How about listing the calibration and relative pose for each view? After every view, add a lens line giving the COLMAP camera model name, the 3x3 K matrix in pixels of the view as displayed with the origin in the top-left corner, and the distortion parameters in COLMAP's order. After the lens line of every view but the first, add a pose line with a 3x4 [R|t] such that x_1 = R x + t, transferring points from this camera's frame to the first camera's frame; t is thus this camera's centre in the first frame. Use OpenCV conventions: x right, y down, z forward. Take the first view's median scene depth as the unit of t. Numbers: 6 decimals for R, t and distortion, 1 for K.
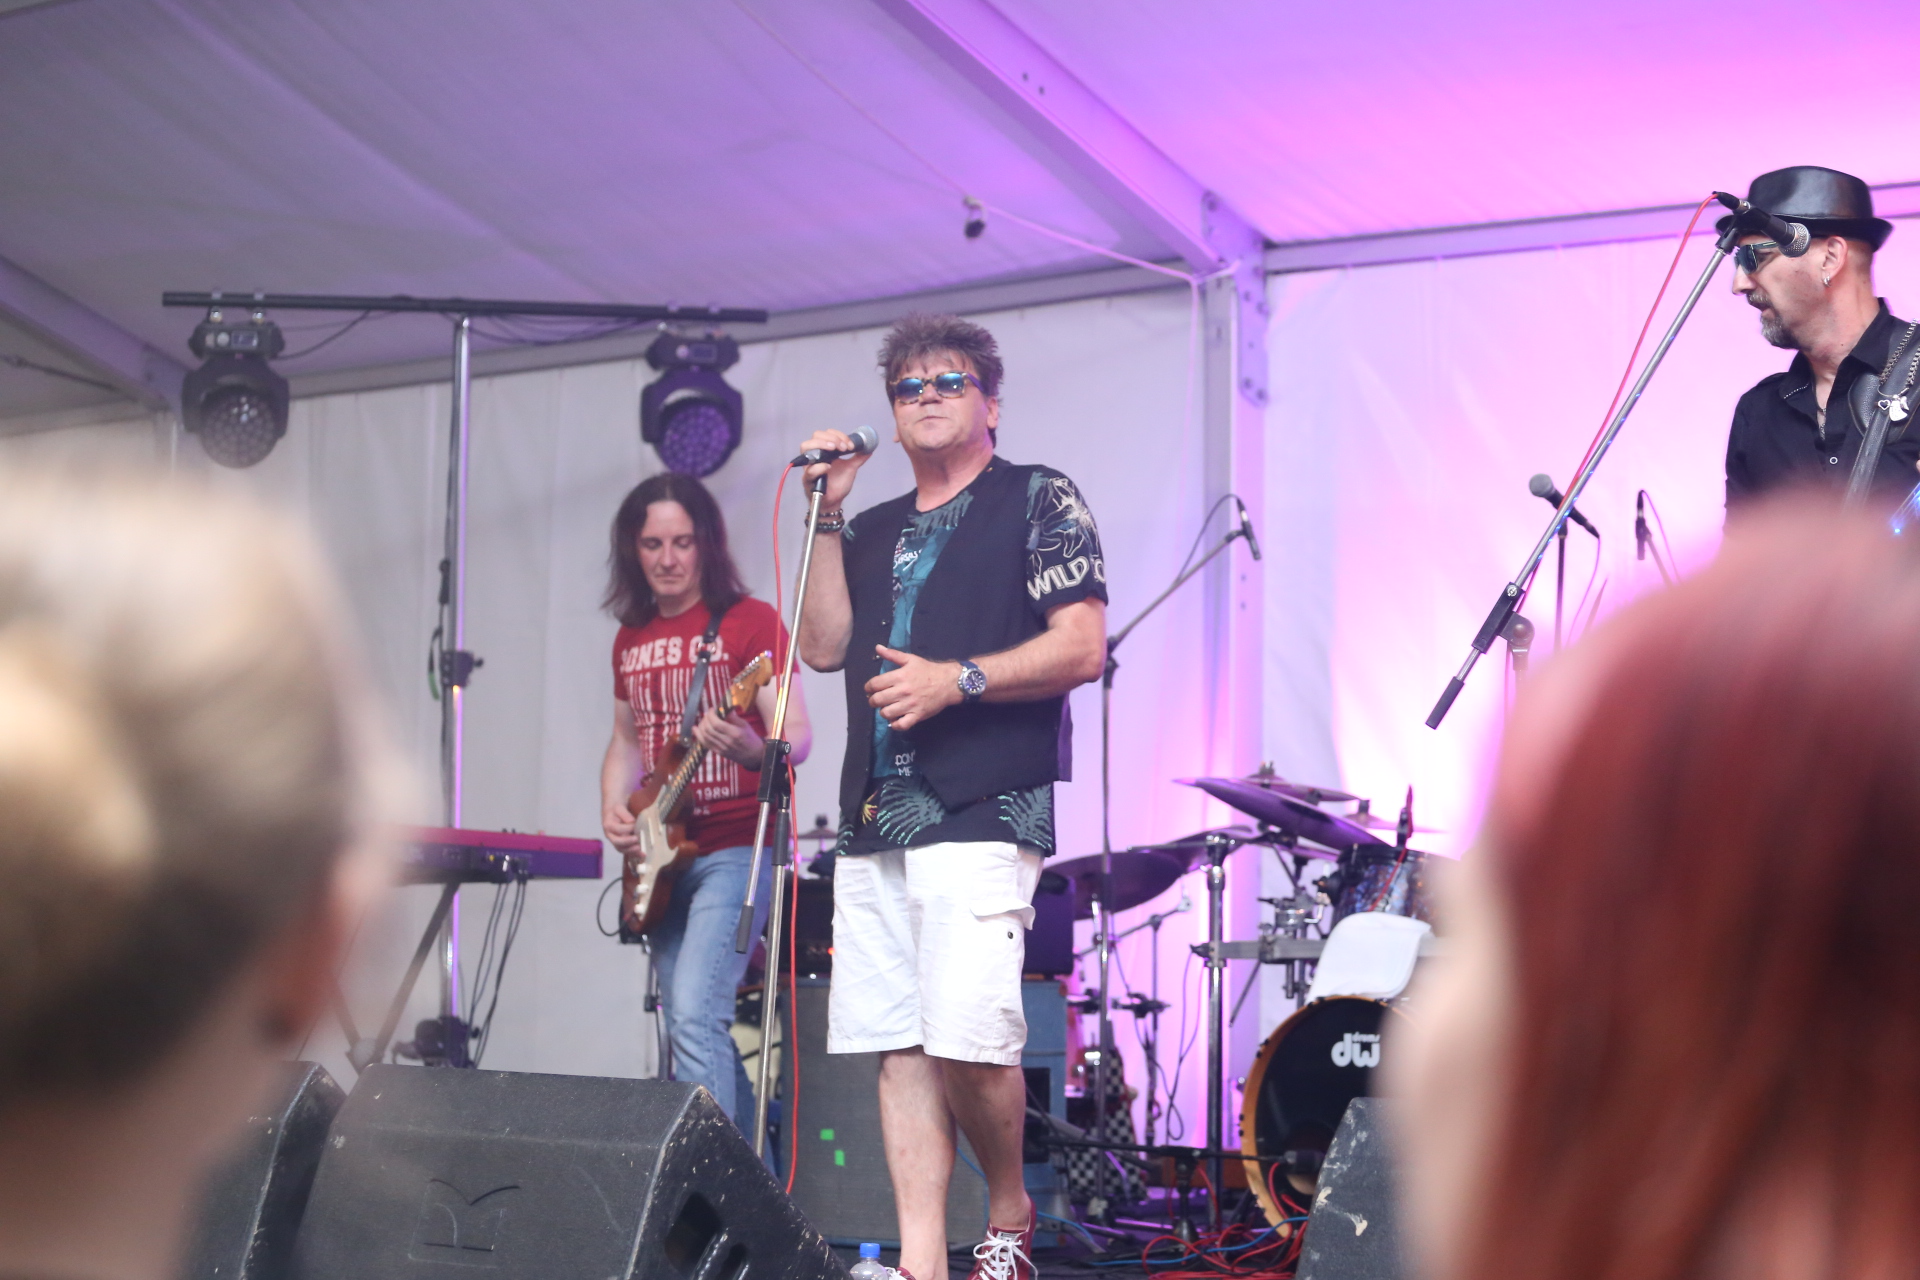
lens RADIAL K [[4051.7, 0, 960.0], [0, 4051.7, 640.0], [0, 0, 1]] dist [-0.279458, 0.056466]
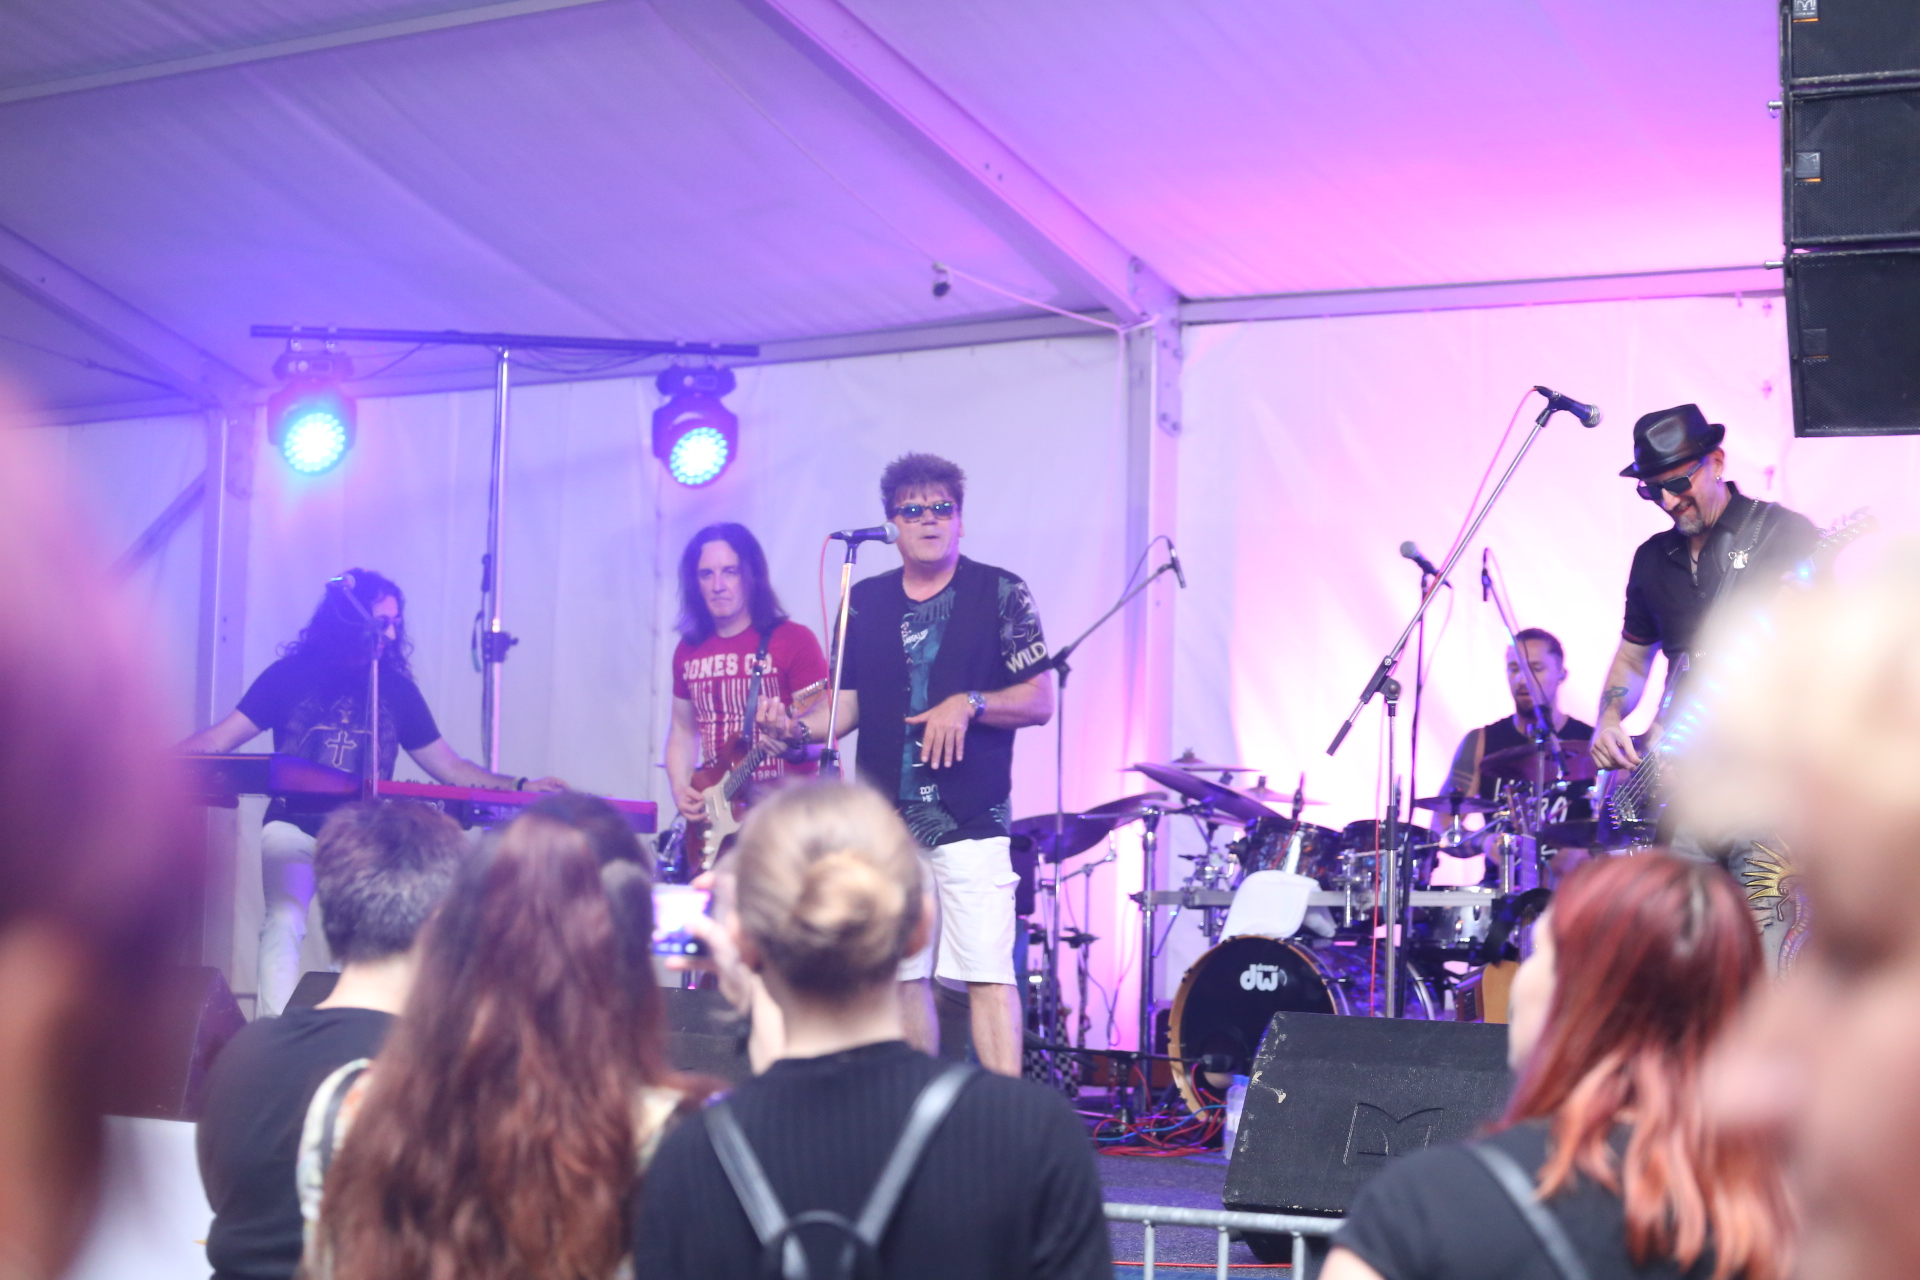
lens RADIAL K [[4051.7, 0, 960.0], [0, 4051.7, 640.0], [0, 0, 1]] dist [-0.279458, 0.056466]
pose [[0.999332, 0.013841, 0.033819, -0.034085], [-0.014527, 0.999692, 0.020119, -0.024755], [-0.033531, -0.020597, 0.999225, -0.230068]]
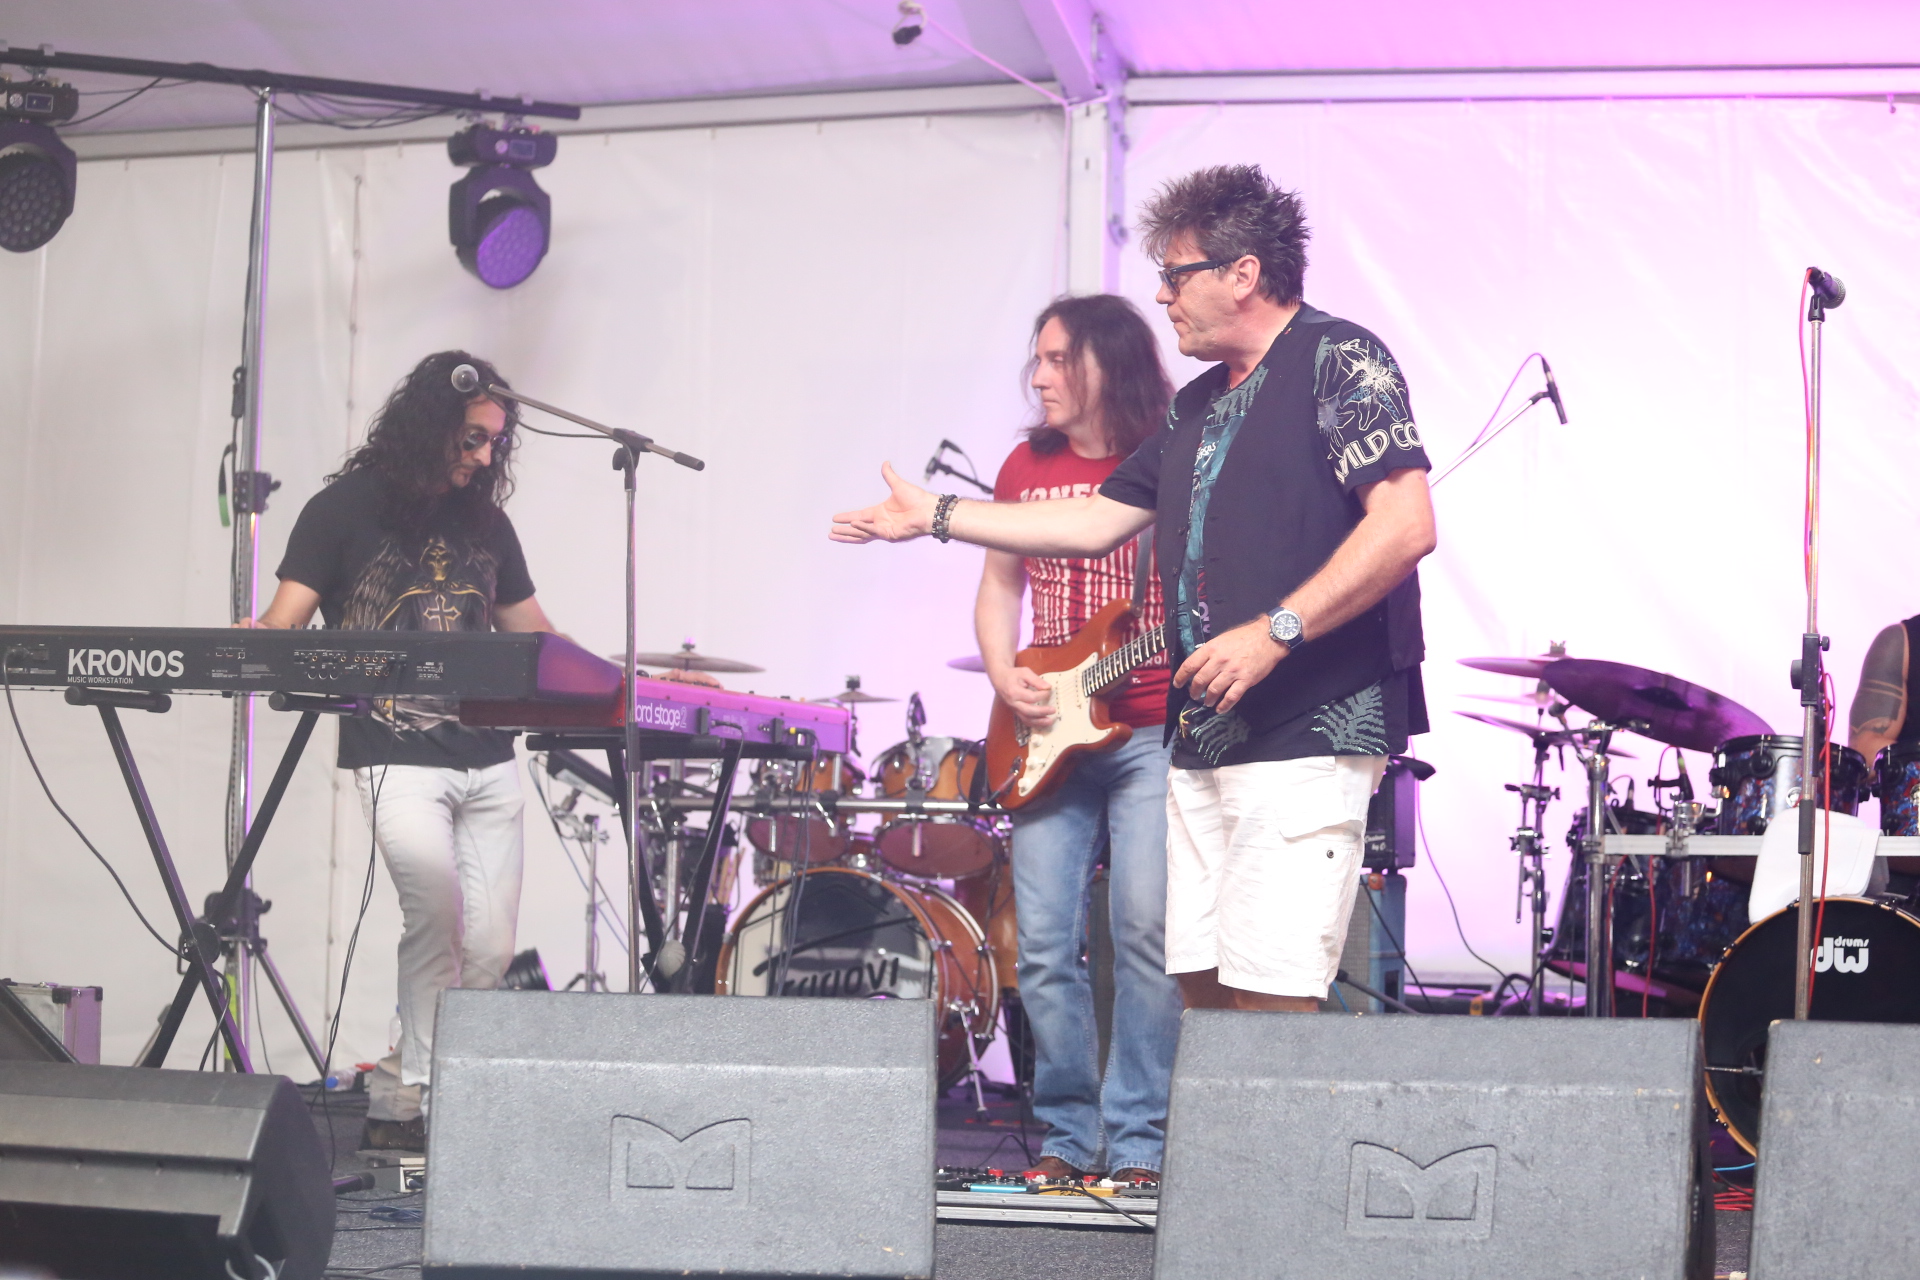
lens RADIAL K [[4051.7, 0, 960.0], [0, 4051.7, 640.0], [0, 0, 1]] dist [-0.279458, 0.056466]
pose [[0.942736, 0.027078, 0.332440, -0.322990], [-0.041274, 0.998509, 0.035715, 0.002242], [-0.330978, -0.047391, 0.942448, 0.148218]]
